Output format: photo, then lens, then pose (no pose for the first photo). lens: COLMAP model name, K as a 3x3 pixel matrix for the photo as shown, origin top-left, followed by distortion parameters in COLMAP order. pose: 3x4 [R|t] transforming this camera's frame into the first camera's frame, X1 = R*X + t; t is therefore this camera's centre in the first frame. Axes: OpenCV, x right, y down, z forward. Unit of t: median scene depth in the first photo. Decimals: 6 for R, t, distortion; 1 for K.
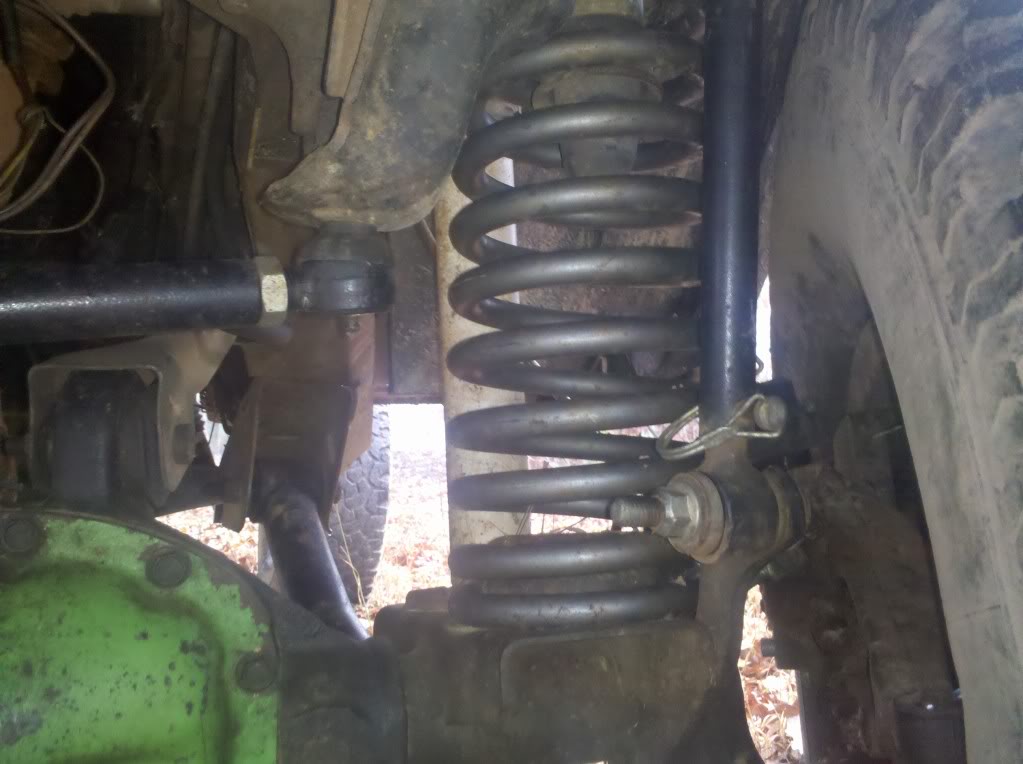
lens RADIAL K [[965.4, 0, 512.1], [0, 965.4, 416.4], [0, 0, 1]] dist [0.017899, -0.005623]
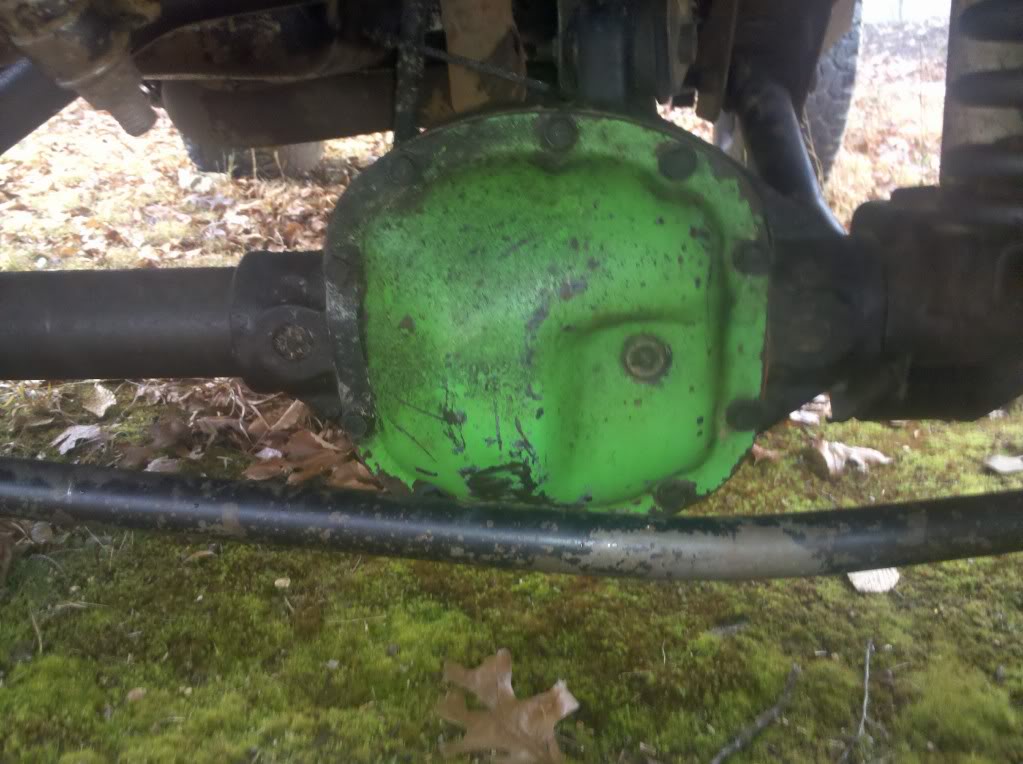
lens RADIAL K [[965.4, 0, 512.1], [0, 965.4, 416.4], [0, 0, 1]] dist [0.017899, -0.005623]
pose [[0.910092, 0.123130, -0.395691, -0.043725], [0.051469, 0.913861, 0.402752, -0.039755], [0.411197, -0.386907, 0.825360, -0.139347]]
